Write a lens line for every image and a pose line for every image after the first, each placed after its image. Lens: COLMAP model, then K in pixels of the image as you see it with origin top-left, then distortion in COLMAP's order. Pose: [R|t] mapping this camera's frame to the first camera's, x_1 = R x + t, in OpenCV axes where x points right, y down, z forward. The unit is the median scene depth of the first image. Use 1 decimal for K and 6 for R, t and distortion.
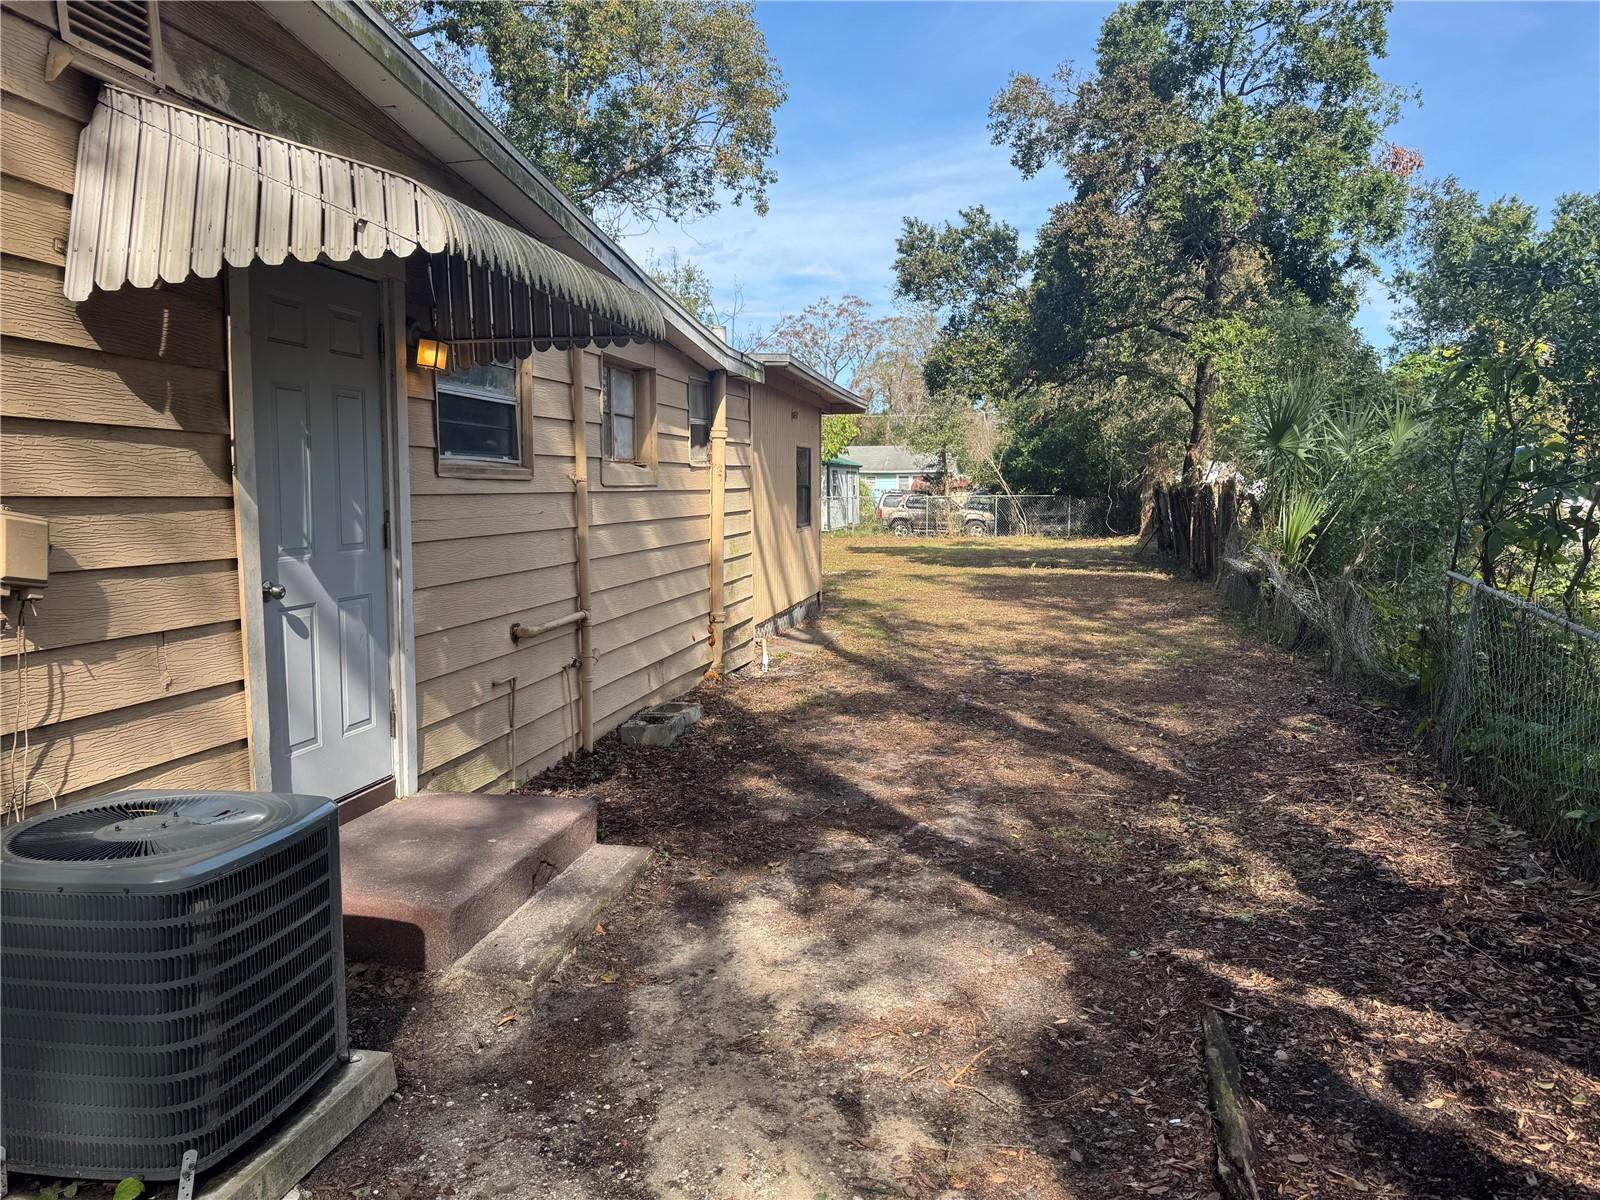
lens RADIAL K [[1111.2, 0, 802.5], [0, 1111.2, 604.5], [0, 0, 1]] dist [0.107096, -0.146678]
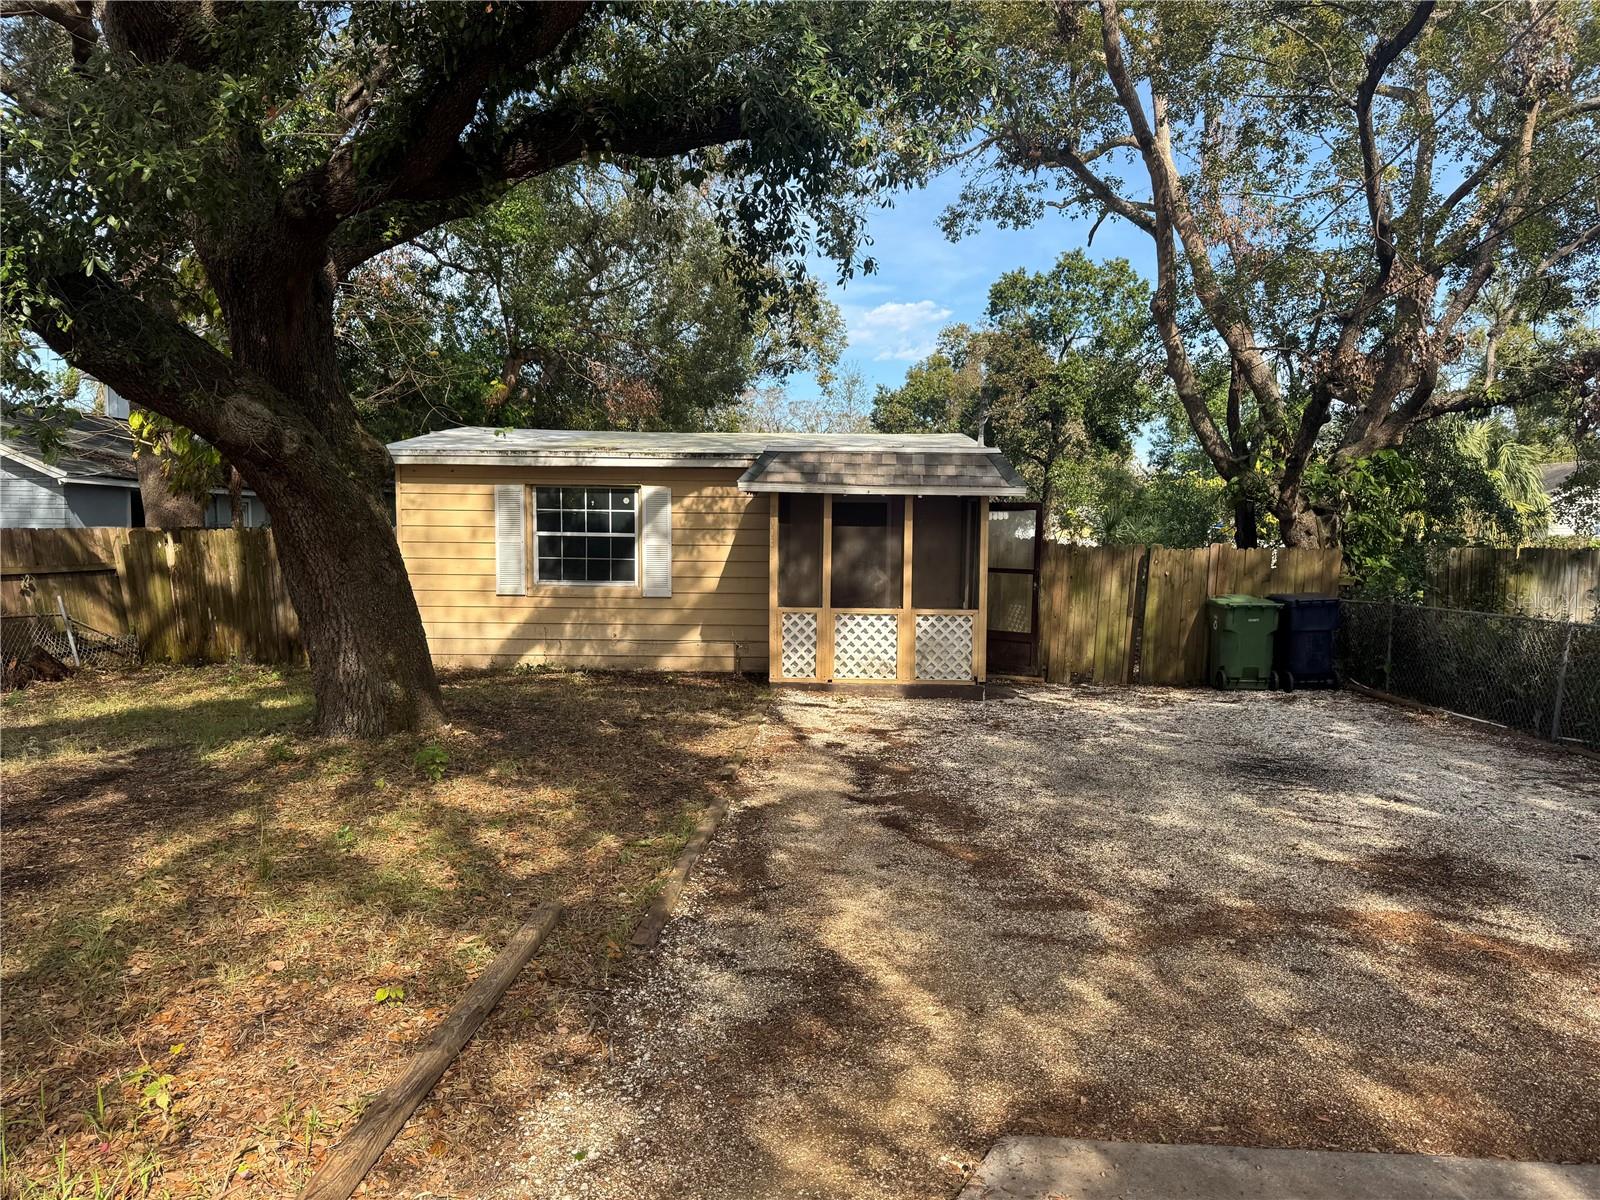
lens RADIAL K [[1111.2, 0, 802.5], [0, 1111.2, 604.5], [0, 0, 1]] dist [0.107096, -0.146678]
pose [[0.984998, -0.012014, 0.172146, -0.224744], [0.018917, 0.999079, -0.038514, 0.033032], [-0.171525, 0.041193, 0.984318, -0.438303]]
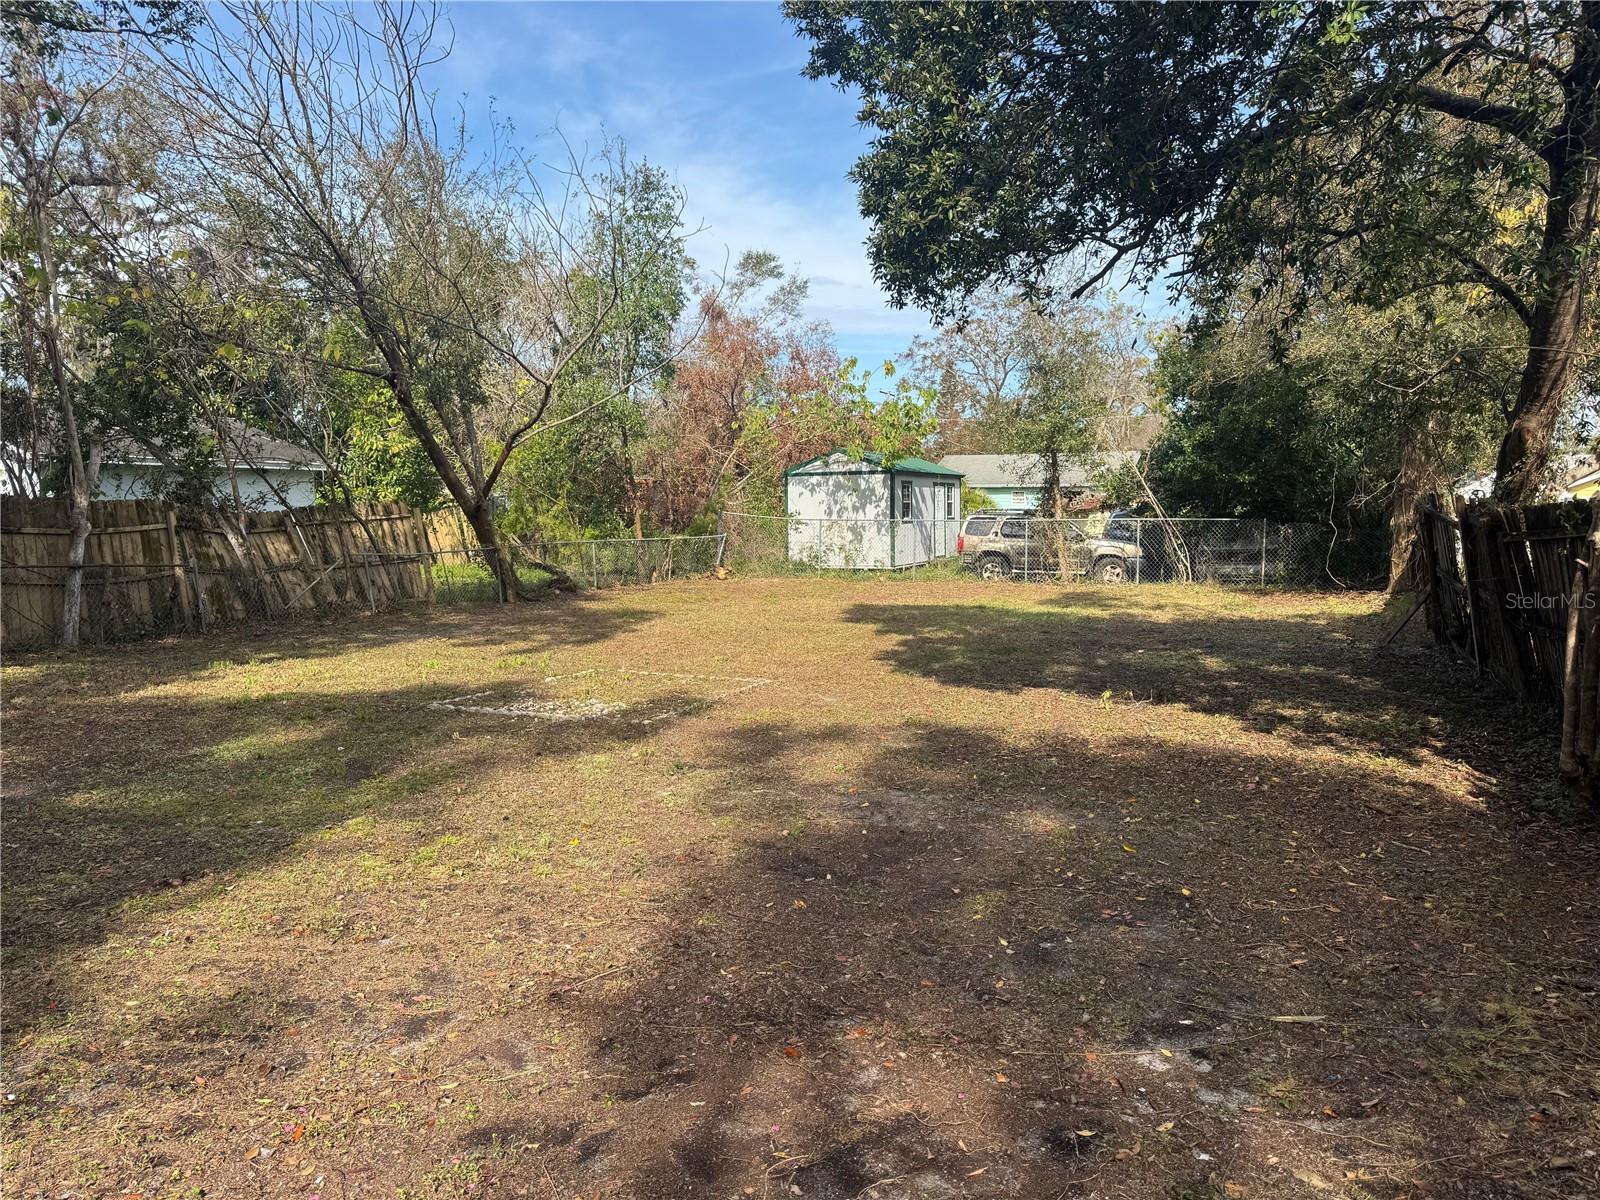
lens RADIAL K [[1111.2, 0, 802.5], [0, 1111.2, 604.5], [0, 0, 1]] dist [0.107096, -0.146678]
pose [[0.982745, 0.017290, -0.184158, 0.111363], [-0.020175, 0.999701, -0.013803, -0.039528], [0.183864, 0.017281, 0.982800, 0.370811]]
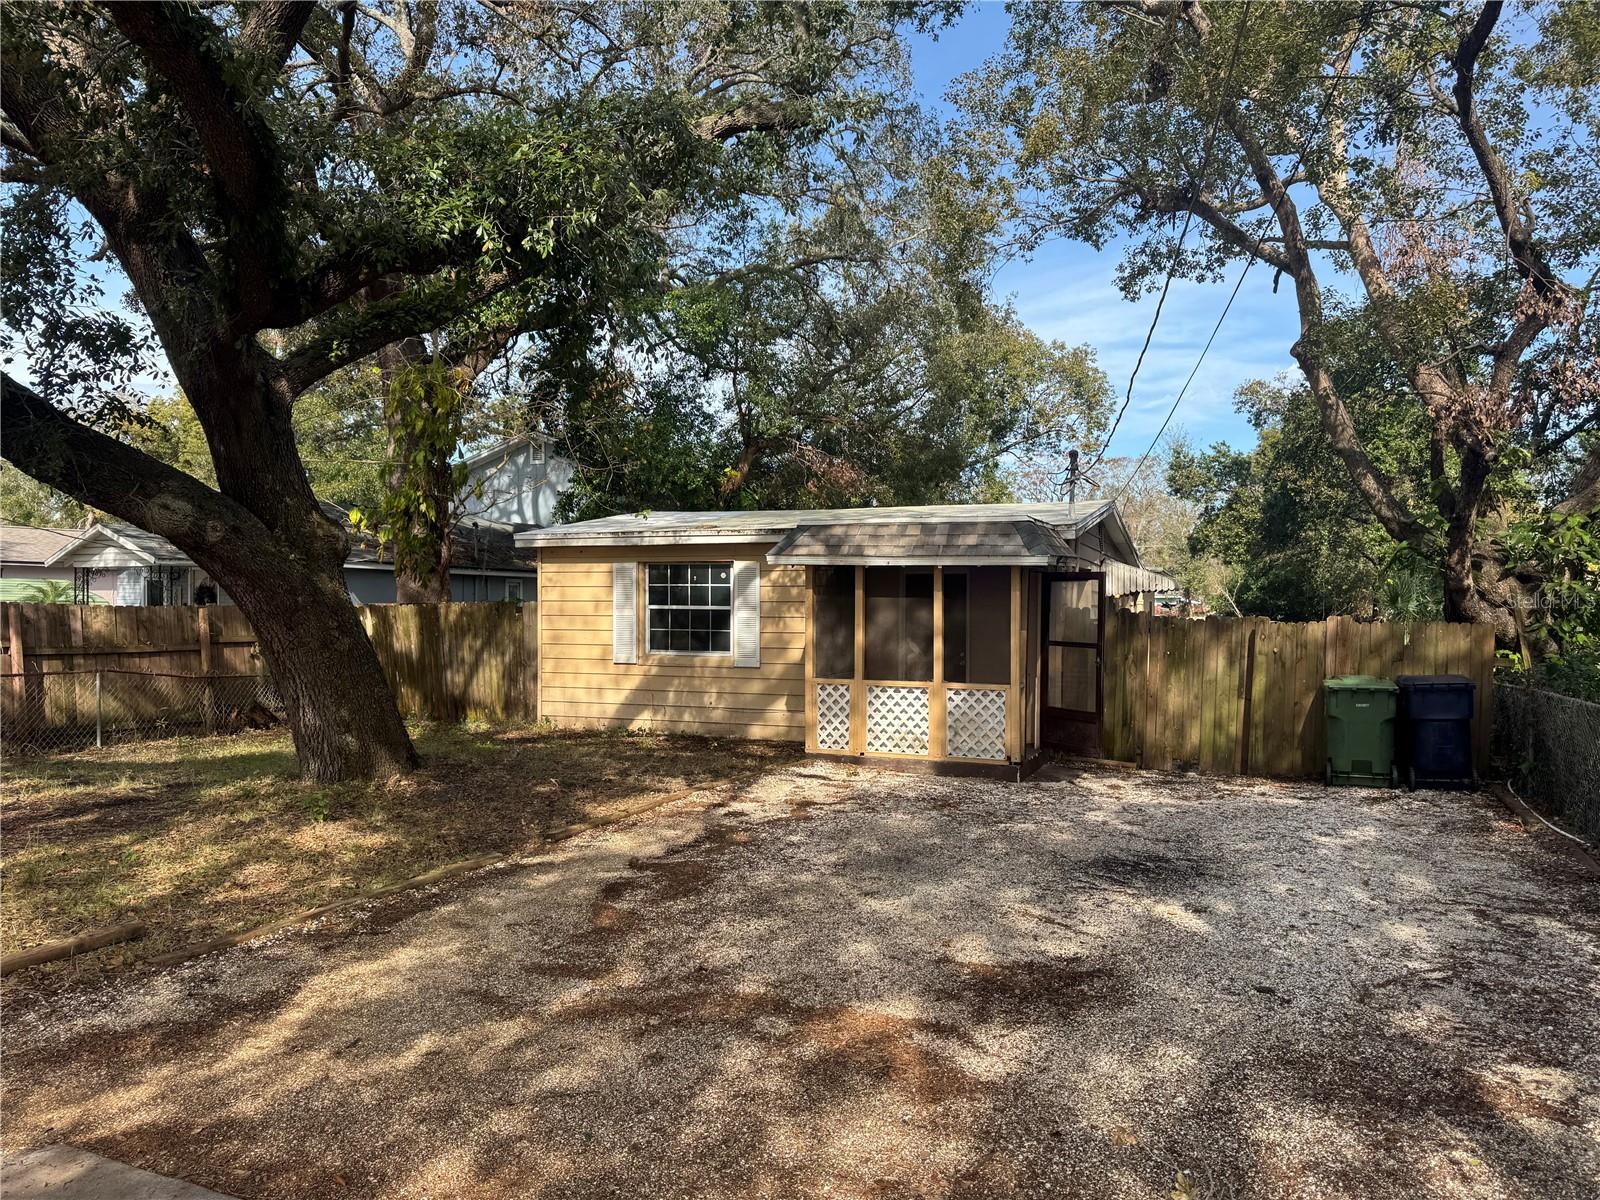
lens RADIAL K [[1111.2, 0, 802.5], [0, 1111.2, 604.5], [0, 0, 1]] dist [0.107096, -0.146678]
pose [[0.985104, -0.004582, -0.171899, -0.110131], [-0.013935, 0.994230, -0.106362, 0.034718], [0.171395, 0.107173, 0.979356, -0.442200]]
